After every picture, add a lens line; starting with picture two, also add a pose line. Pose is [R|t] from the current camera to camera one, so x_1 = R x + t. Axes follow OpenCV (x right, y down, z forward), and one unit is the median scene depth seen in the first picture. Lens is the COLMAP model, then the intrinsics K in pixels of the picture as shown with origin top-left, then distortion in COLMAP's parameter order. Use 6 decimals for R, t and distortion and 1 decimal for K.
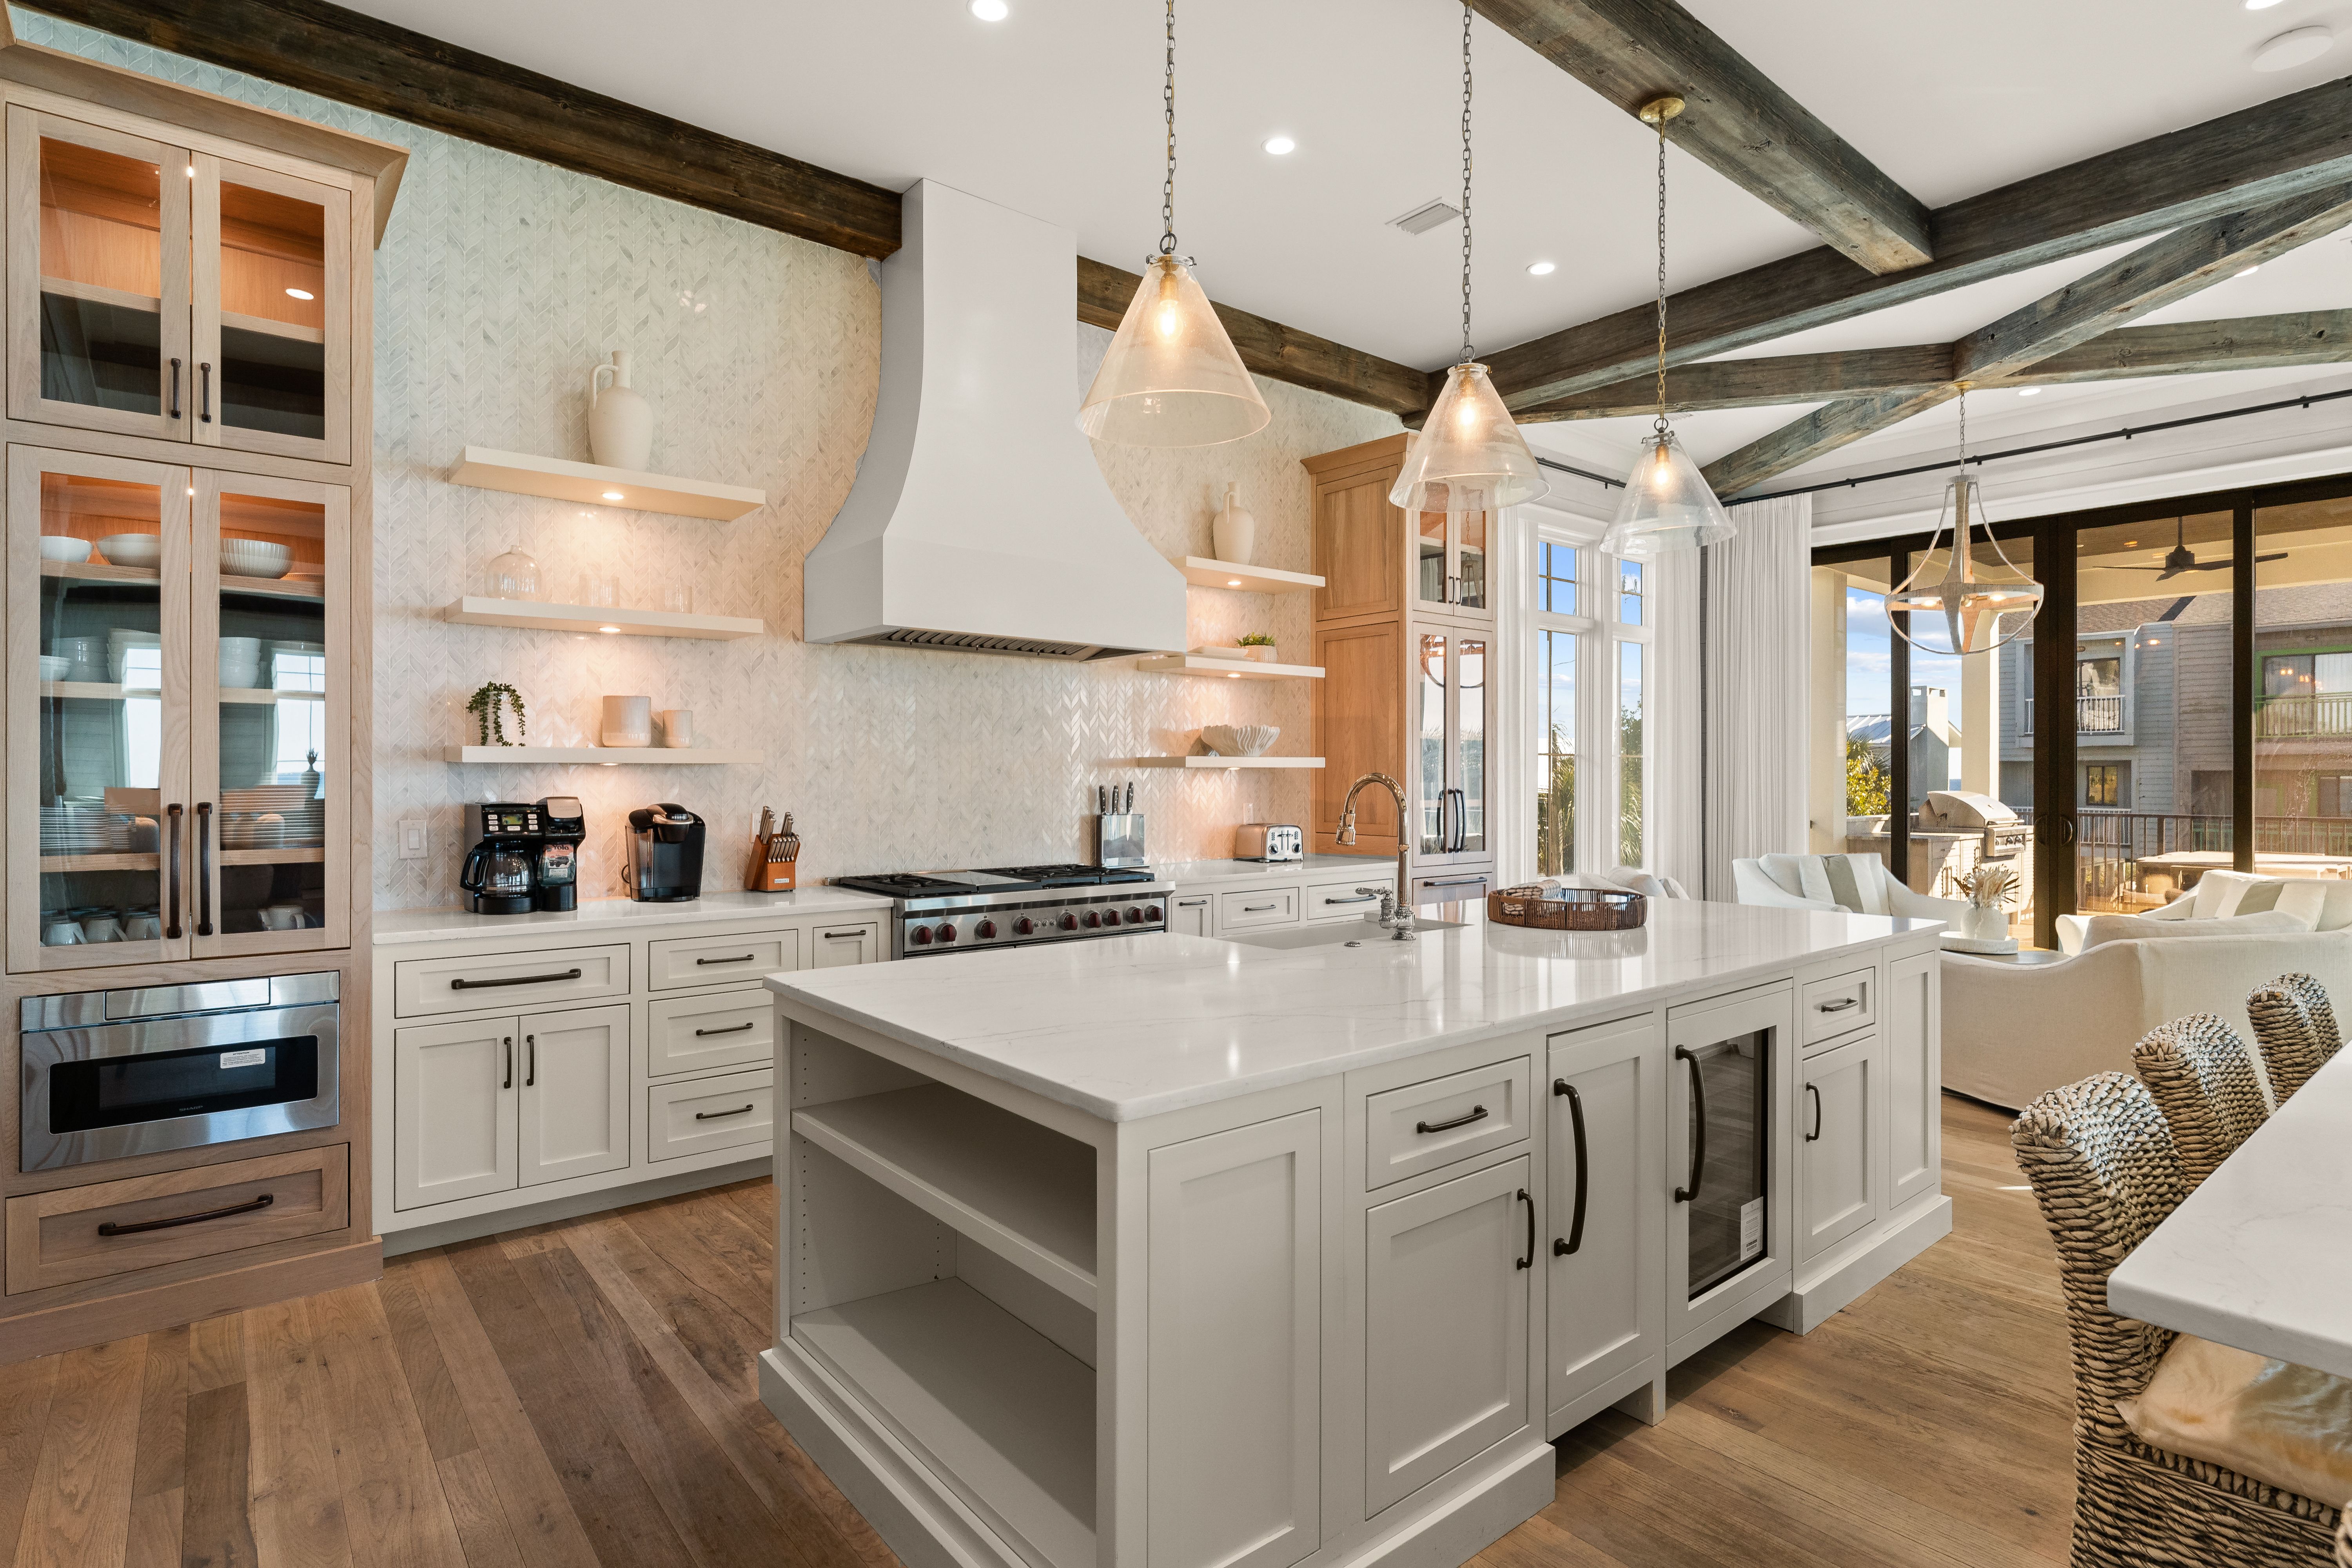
lens RADIAL K [[1173.9, 0, 1177.3], [0, 1173.9, 782.7], [0, 0, 1]] dist [-0.004302, -0.000592]
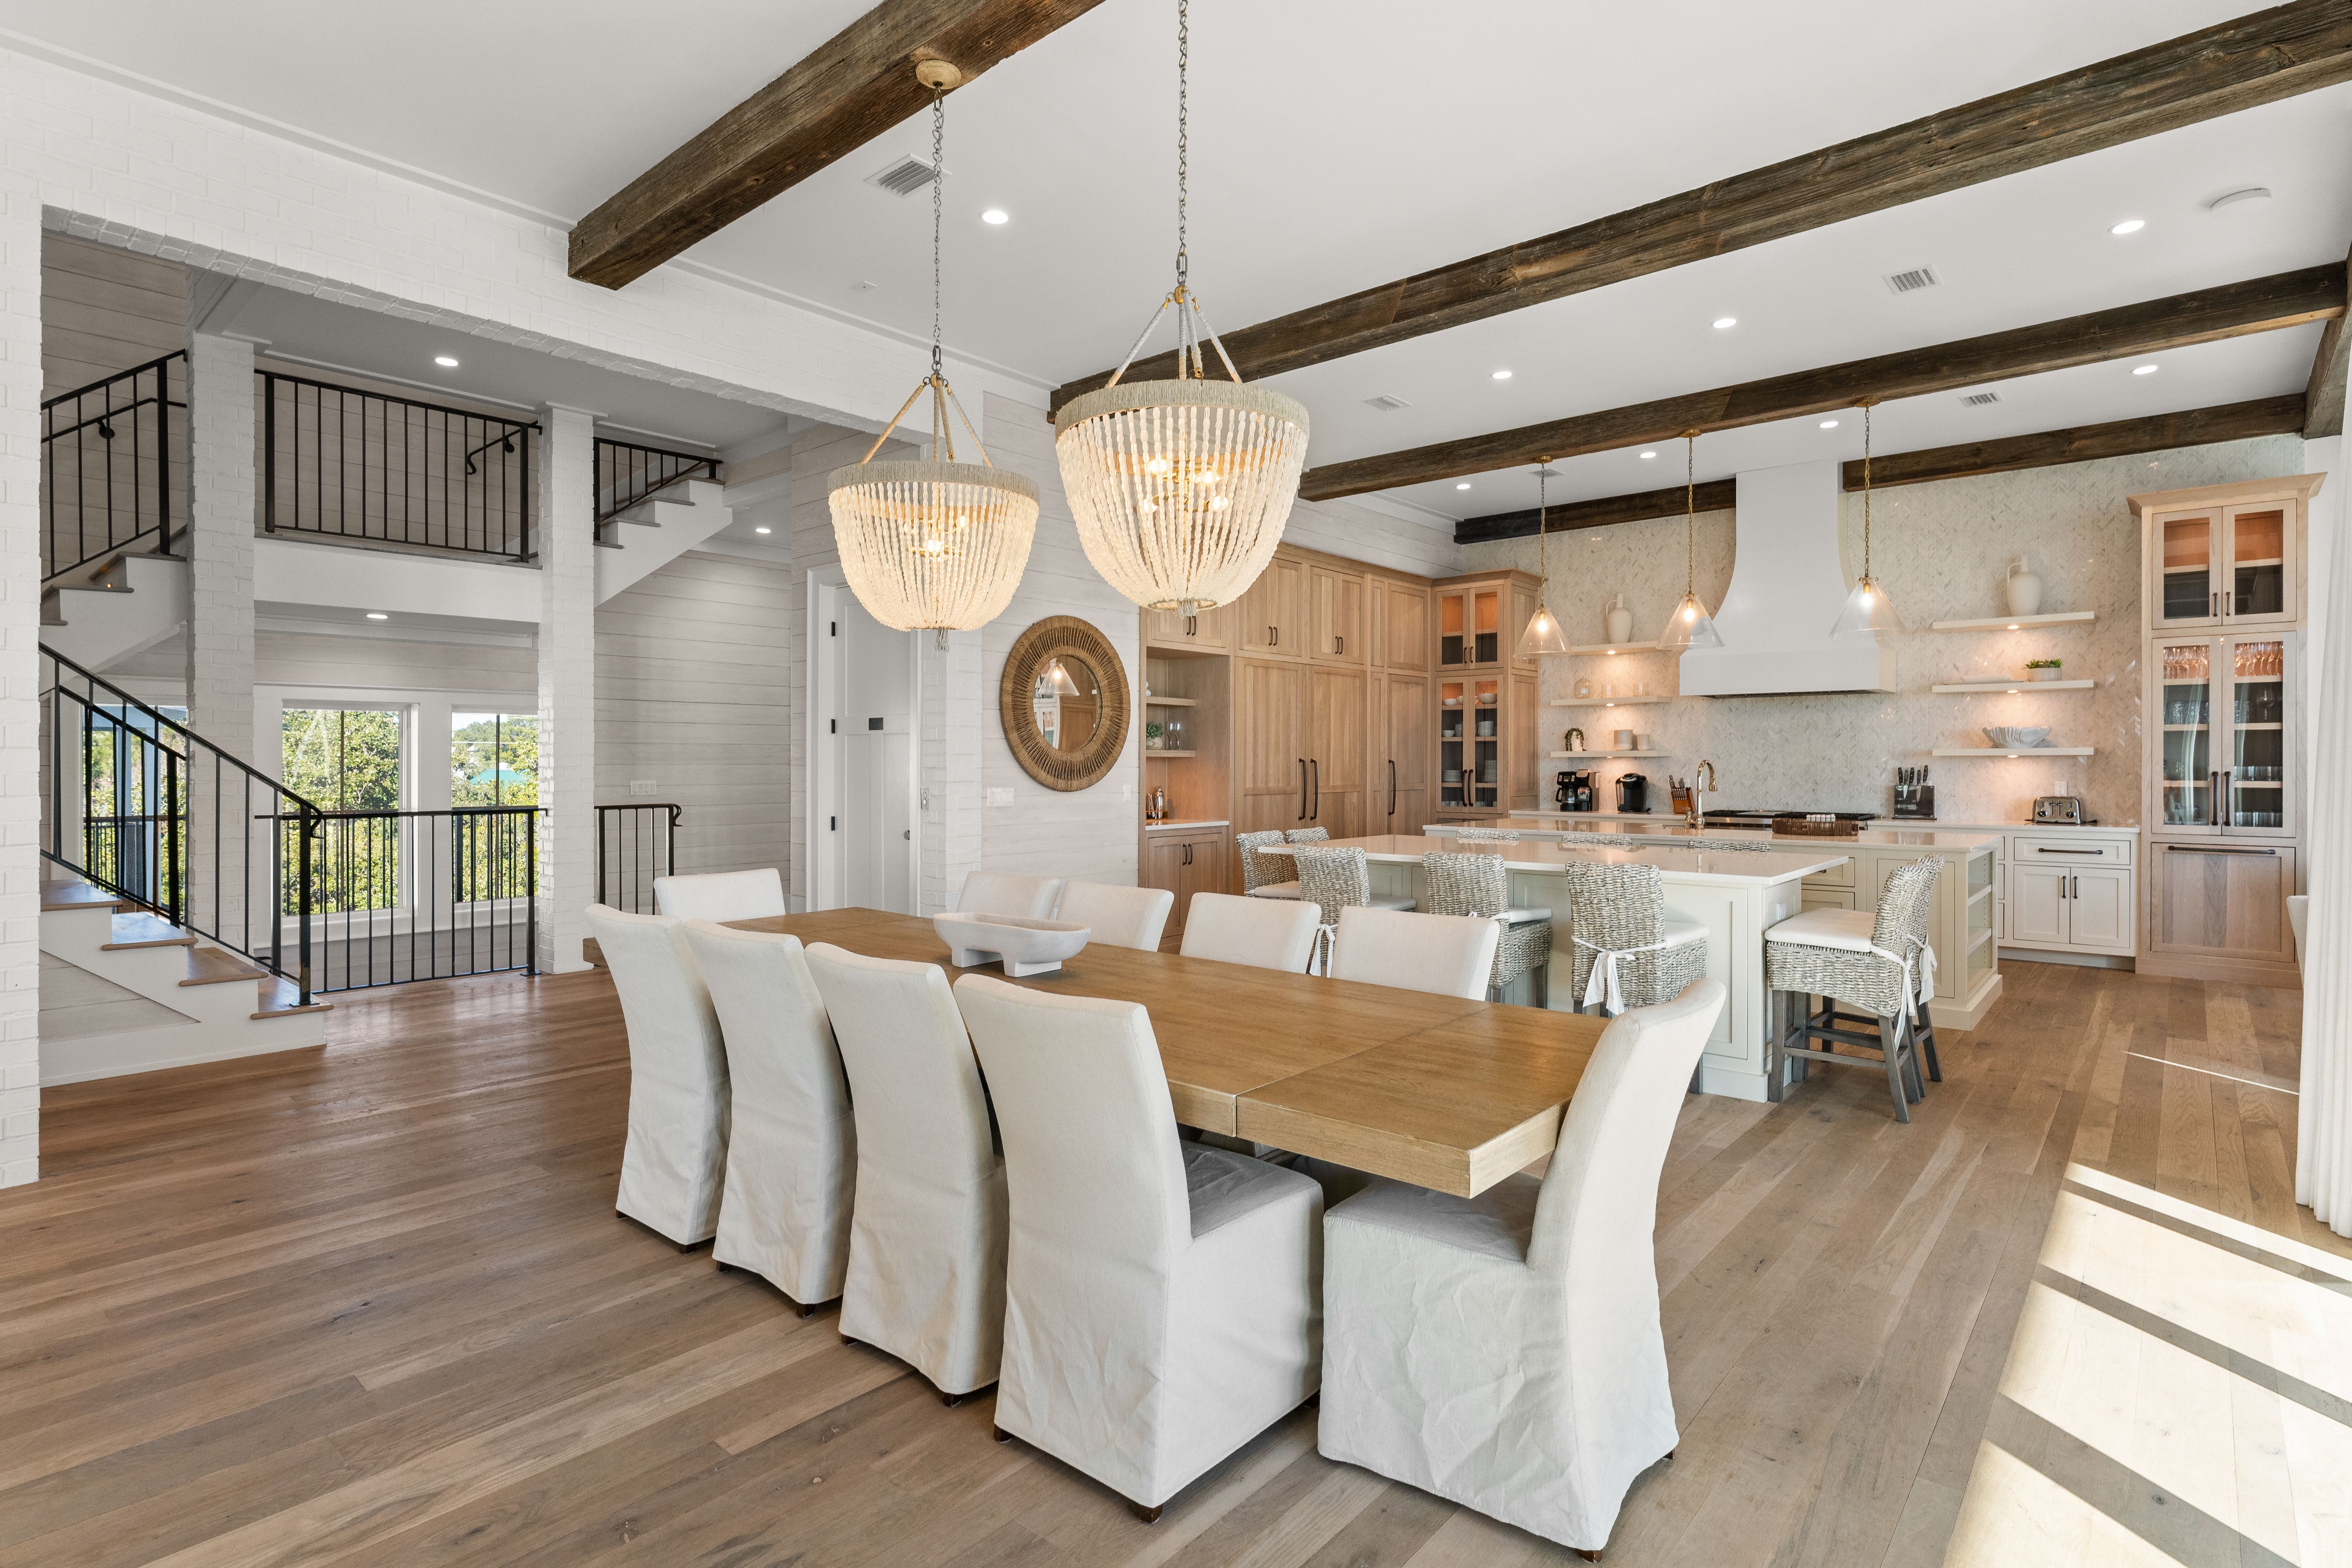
lens RADIAL K [[1173.9, 0, 1195.9], [0, 1173.9, 759.4], [0, 0, 1]] dist [-0.004302, -0.000592]
pose [[0.185305, -0.001989, -0.982679, 1.696300], [-0.004458, 0.999986, -0.002865, -0.000089], [0.982671, 0.004911, 0.185294, -0.329379]]
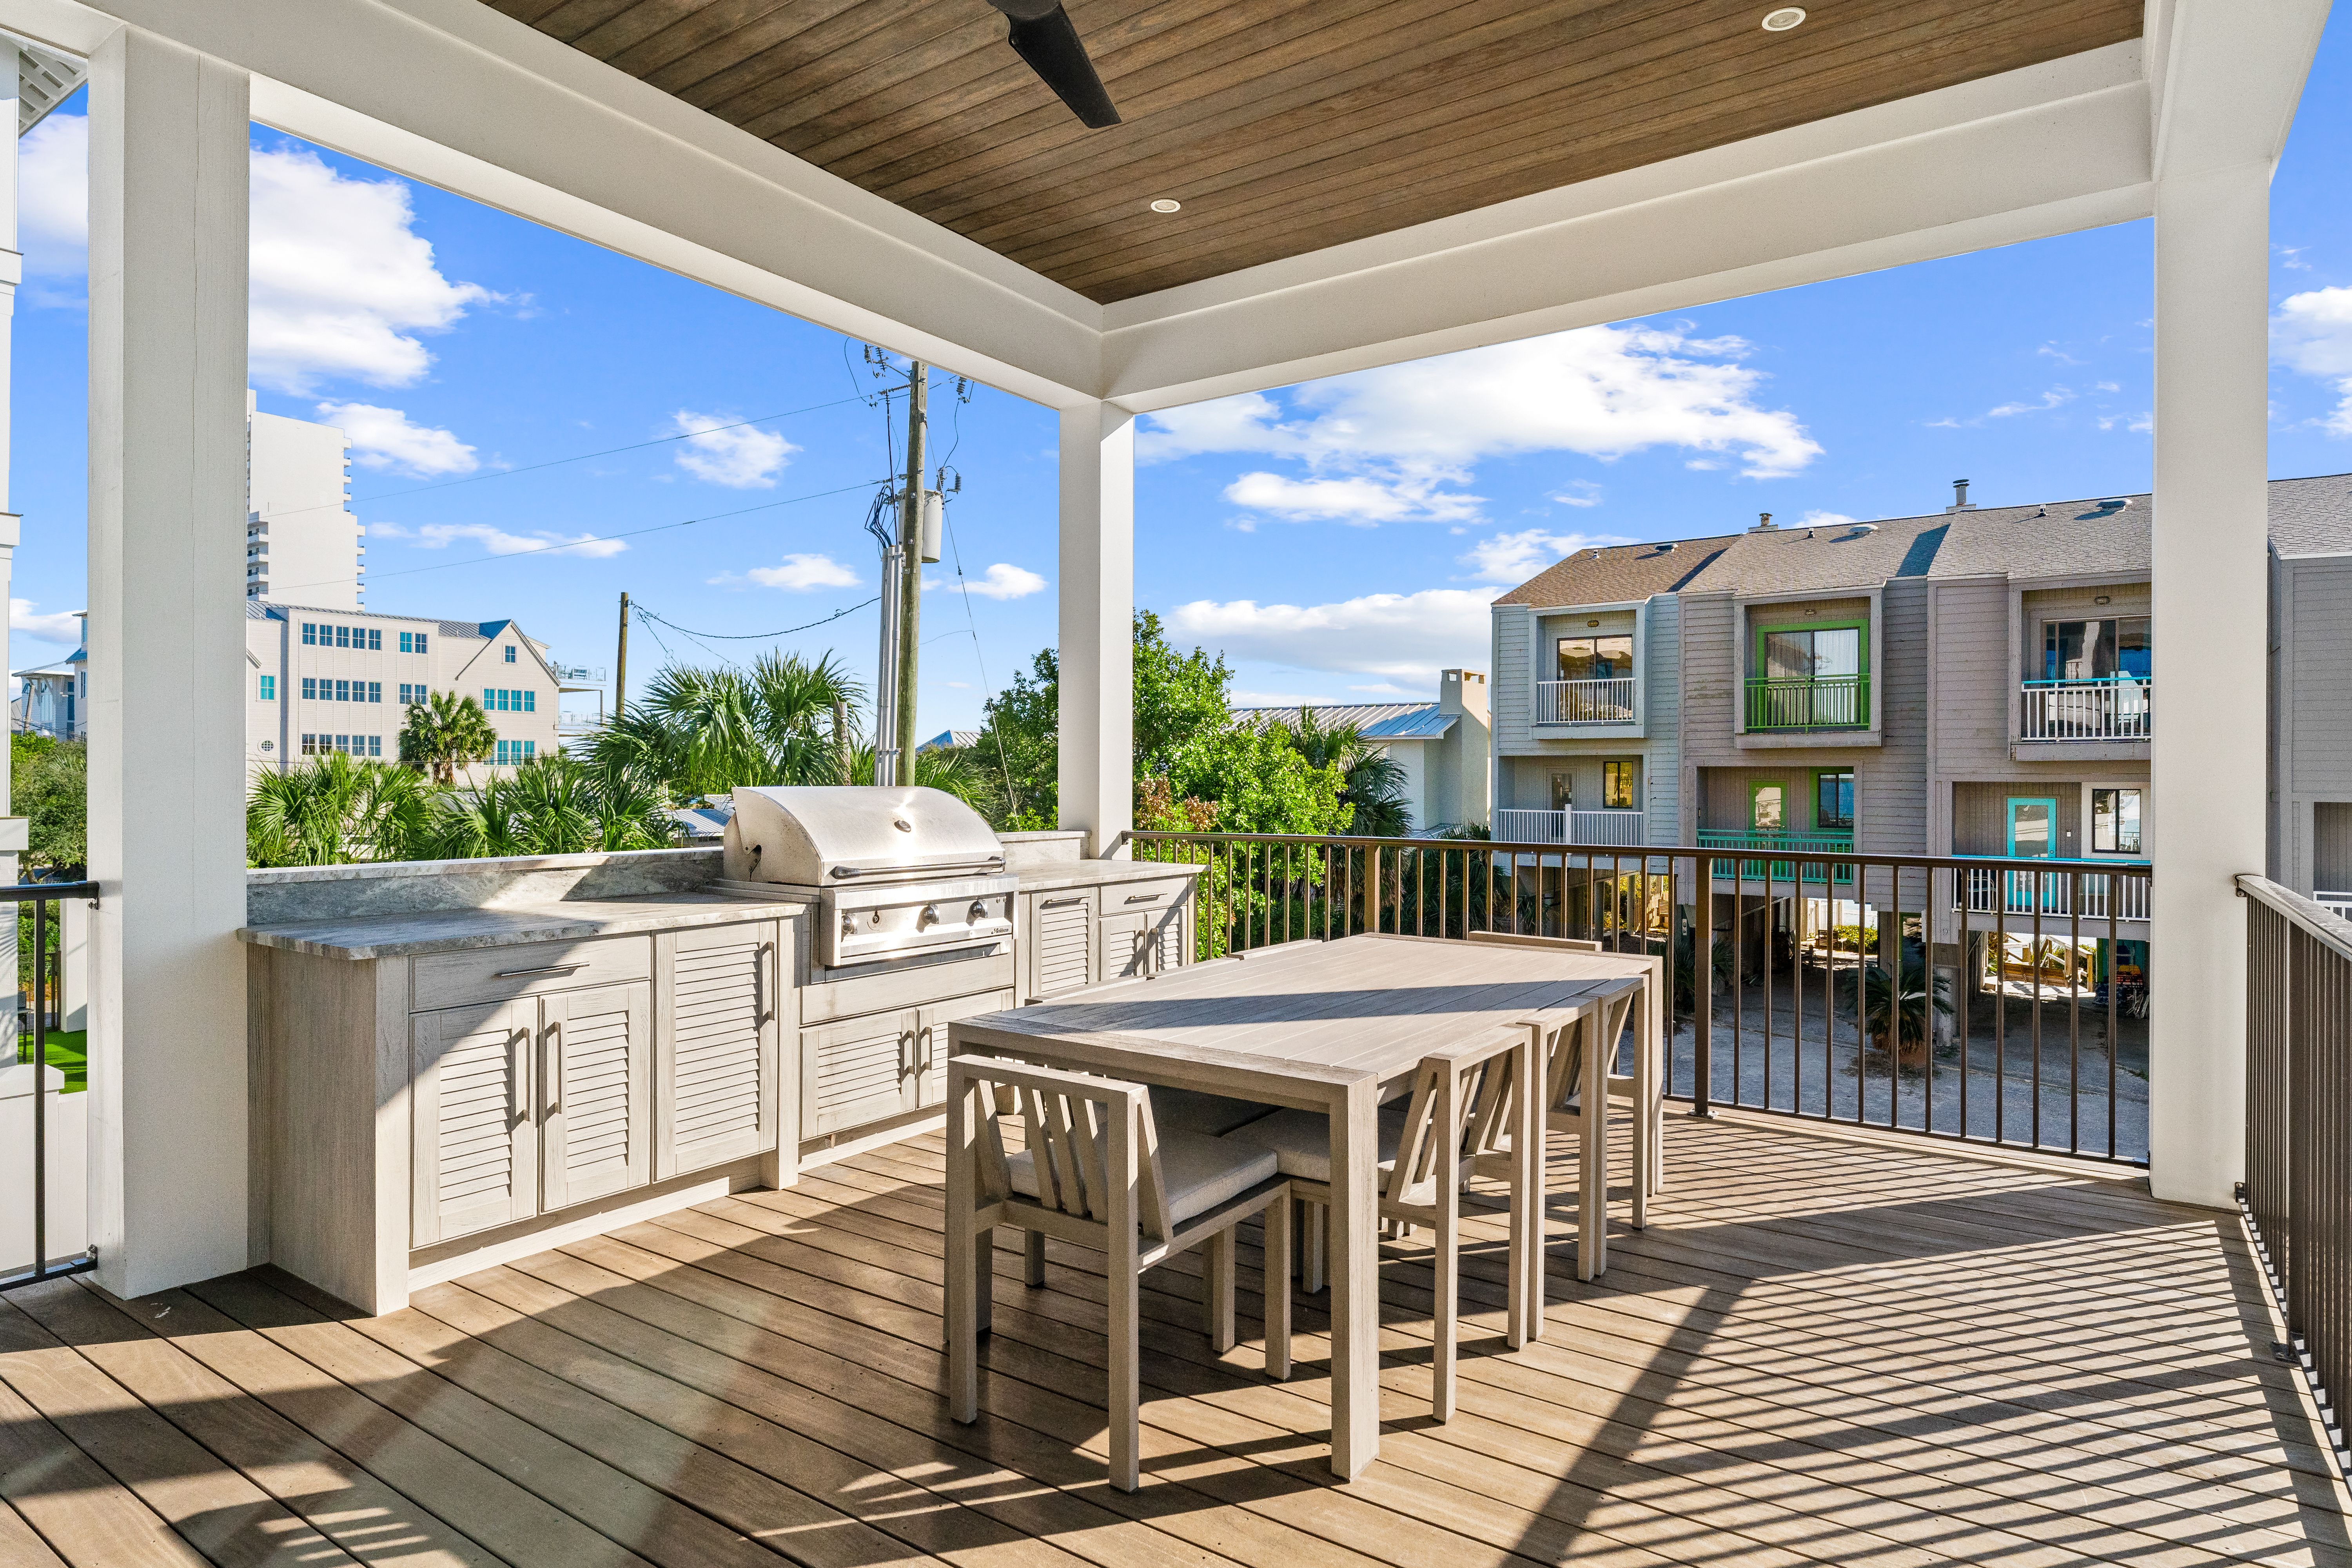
lens RADIAL K [[1322.8, 0, 1167.5], [0, 1322.8, 782.7], [0, 0, 1]] dist [0.001008, 0.000206]
pose [[0.958659, -0.000177, 0.284558, 1.724674], [0.000702, 0.999998, -0.001746, 0.018125], [-0.284557, 0.001873, 0.958657, 1.483317]]
